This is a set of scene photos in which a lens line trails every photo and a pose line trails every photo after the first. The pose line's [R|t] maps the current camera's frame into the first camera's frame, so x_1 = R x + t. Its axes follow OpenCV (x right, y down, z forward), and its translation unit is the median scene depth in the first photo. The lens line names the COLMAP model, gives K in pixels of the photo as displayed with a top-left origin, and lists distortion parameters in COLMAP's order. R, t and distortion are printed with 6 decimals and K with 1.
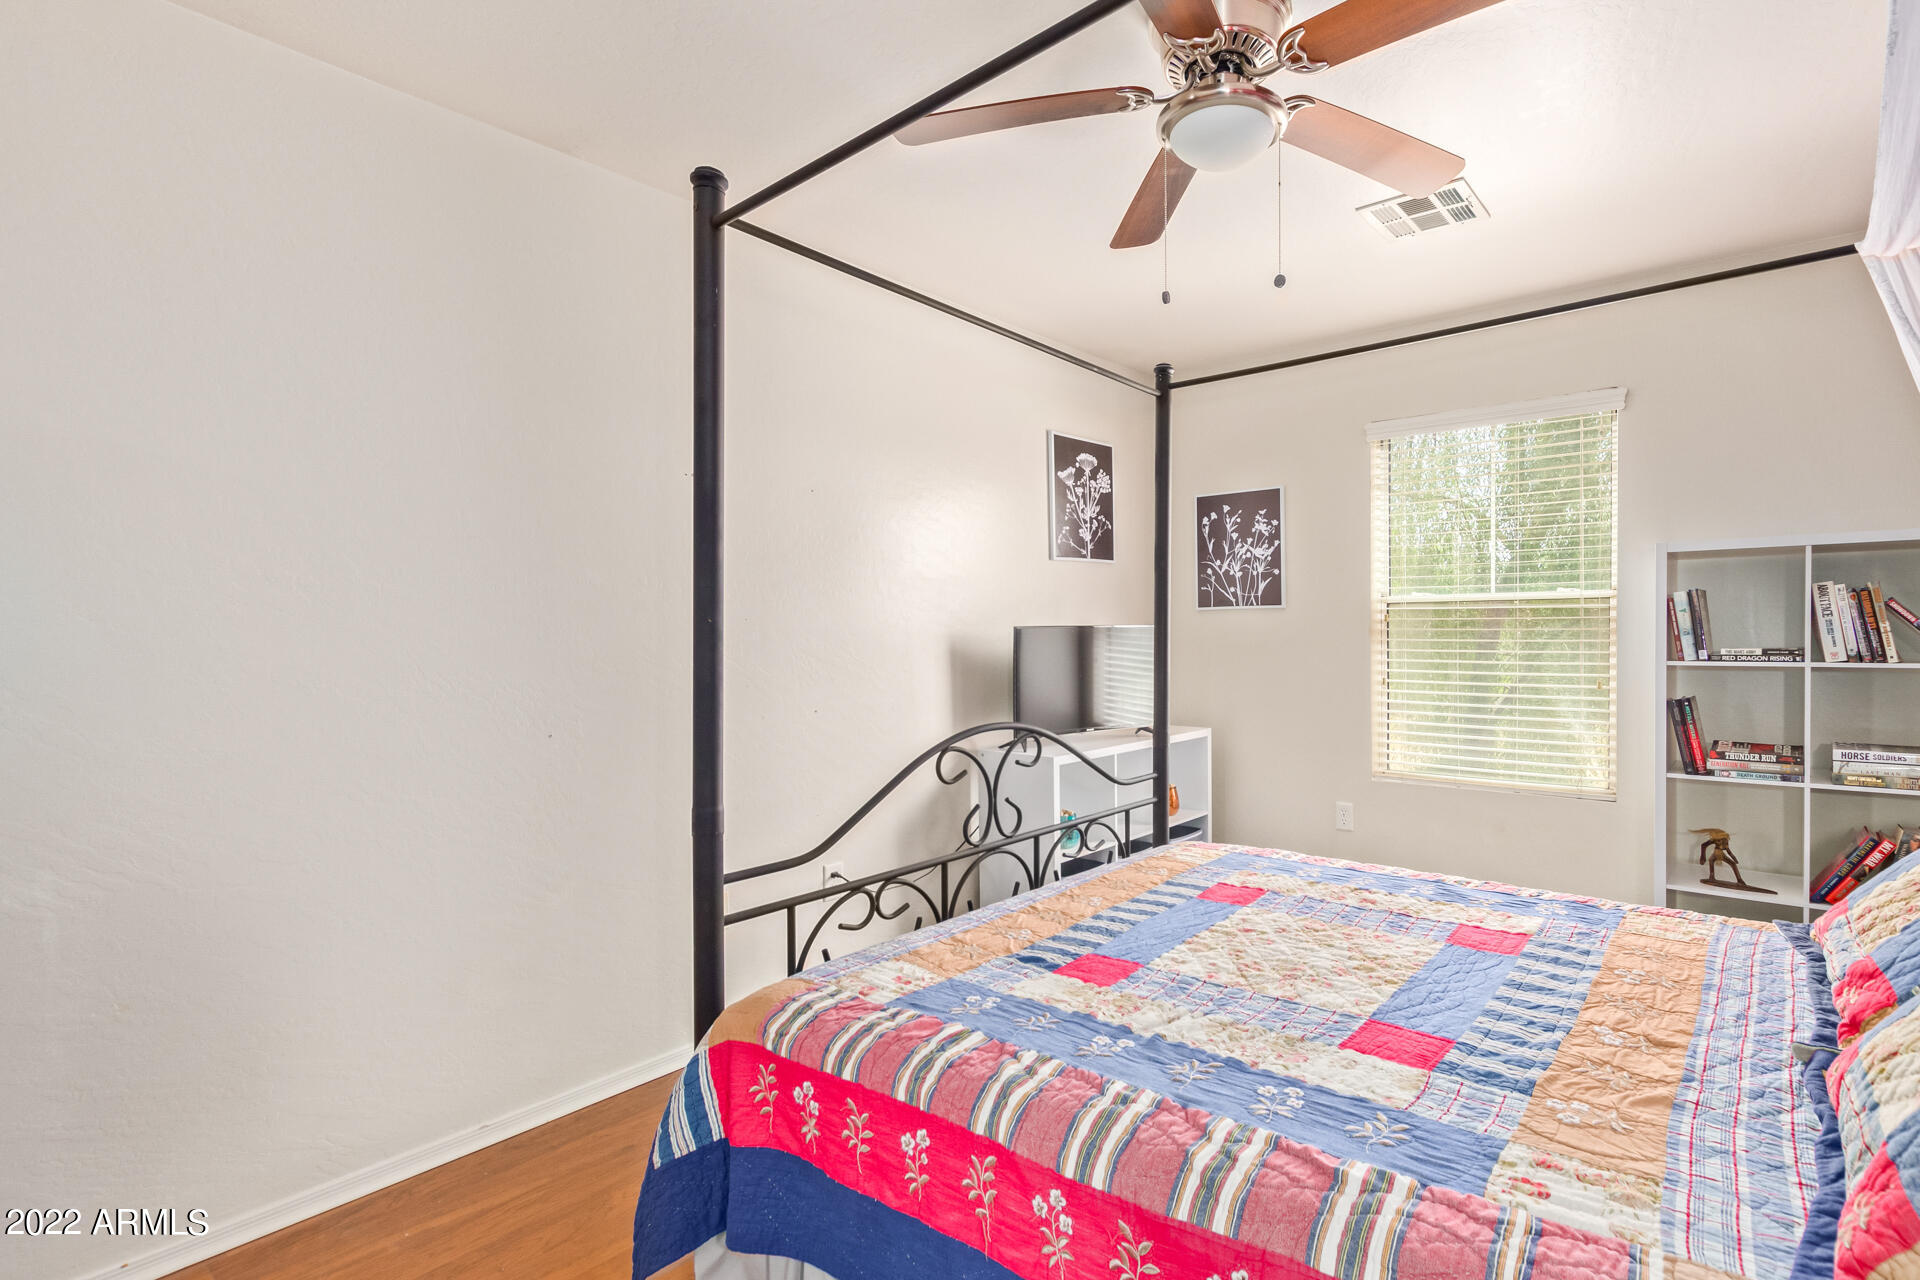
lens RADIAL K [[884.9, 0, 1005.5], [0, 884.9, 638.8], [0, 0, 1]] dist [-0.006310, -0.001419]
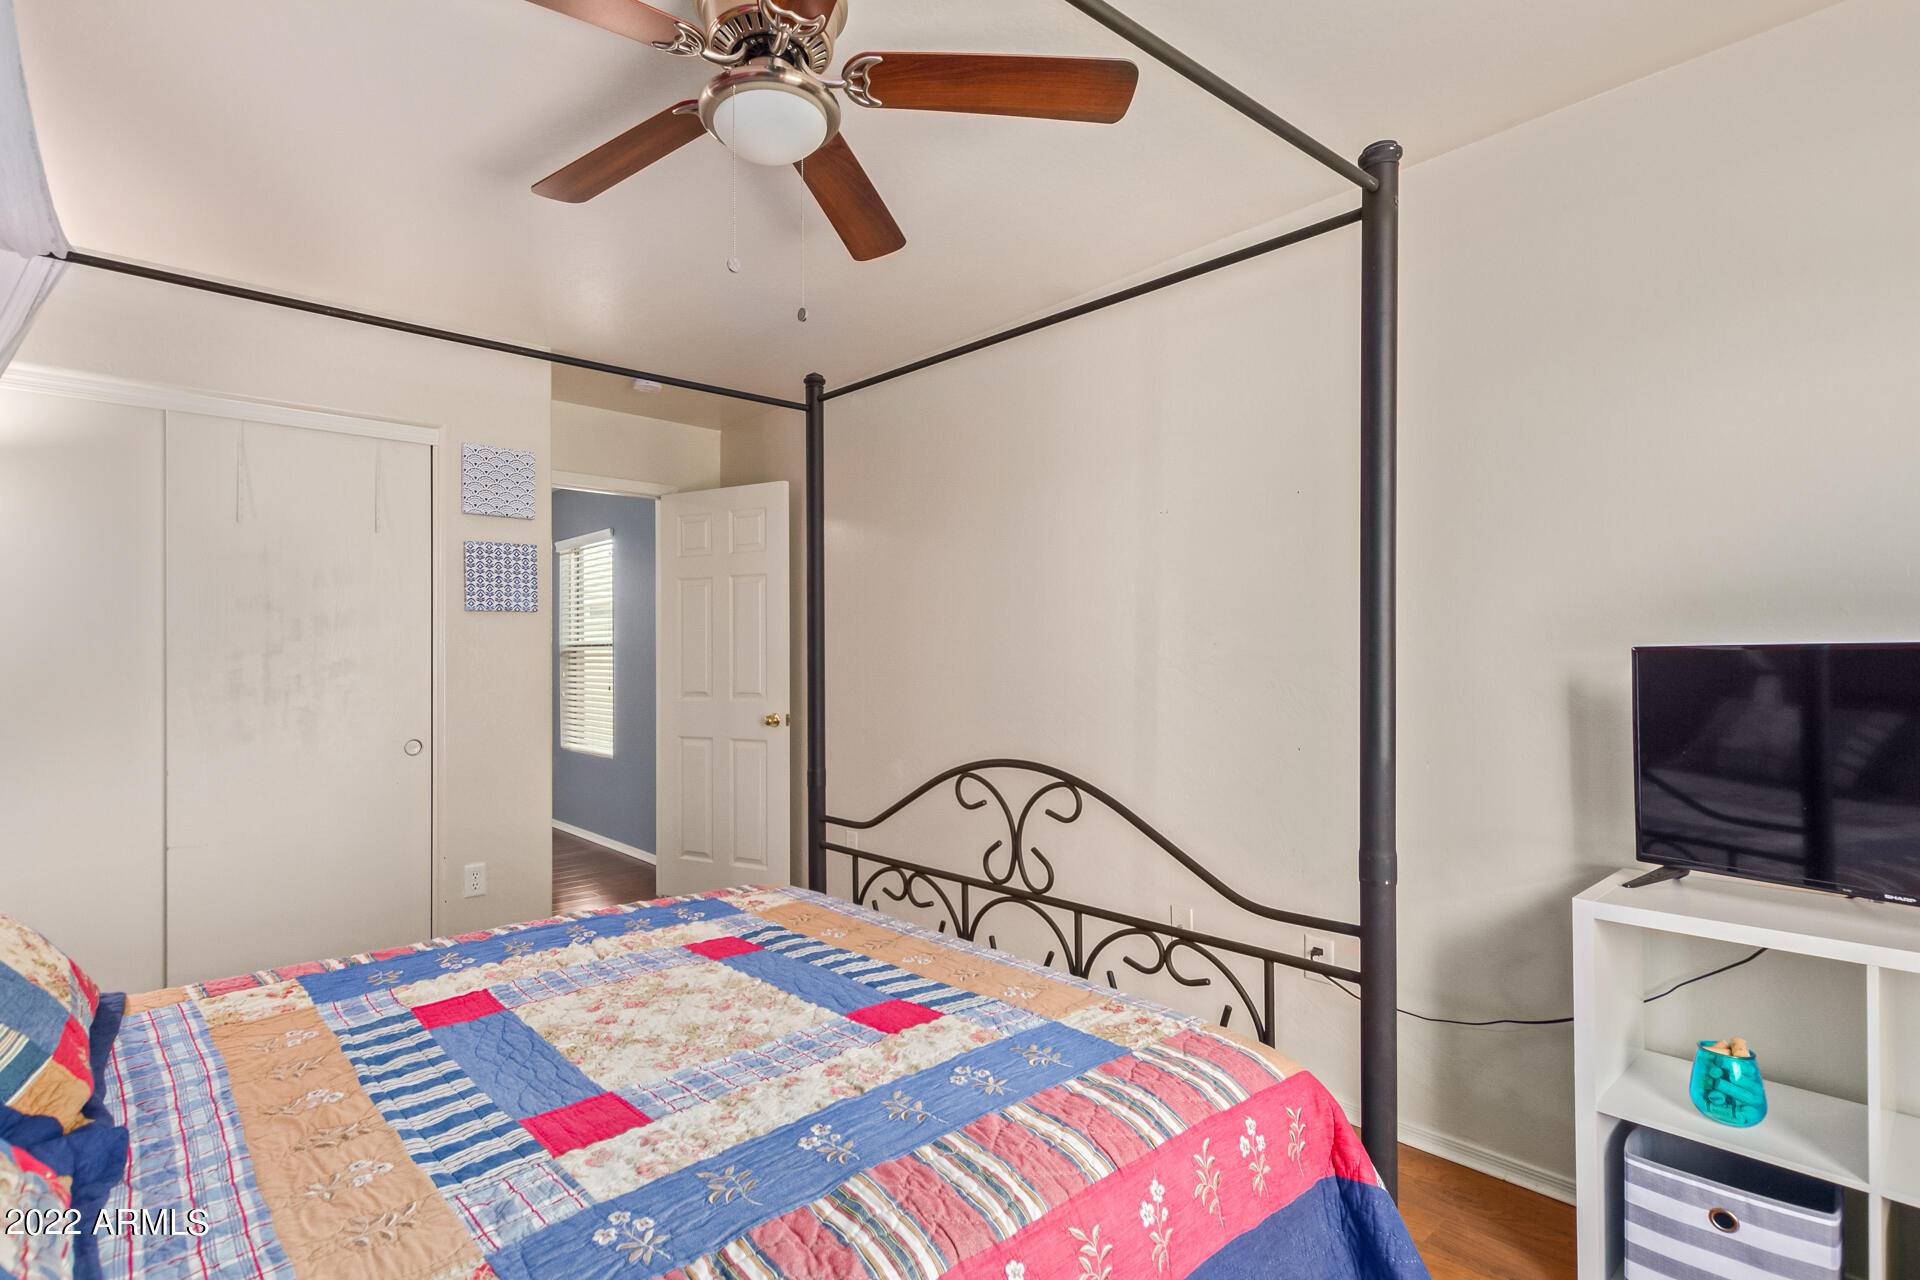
lens RADIAL K [[884.9, 0, 962.6], [0, 884.9, 644.0], [0, 0, 1]] dist [-0.006310, -0.001419]
pose [[-0.072913, -0.002818, -0.997334, 0.966821], [0.000042, 0.999996, -0.002829, -0.025064], [0.997338, -0.000248, -0.072913, 1.071792]]
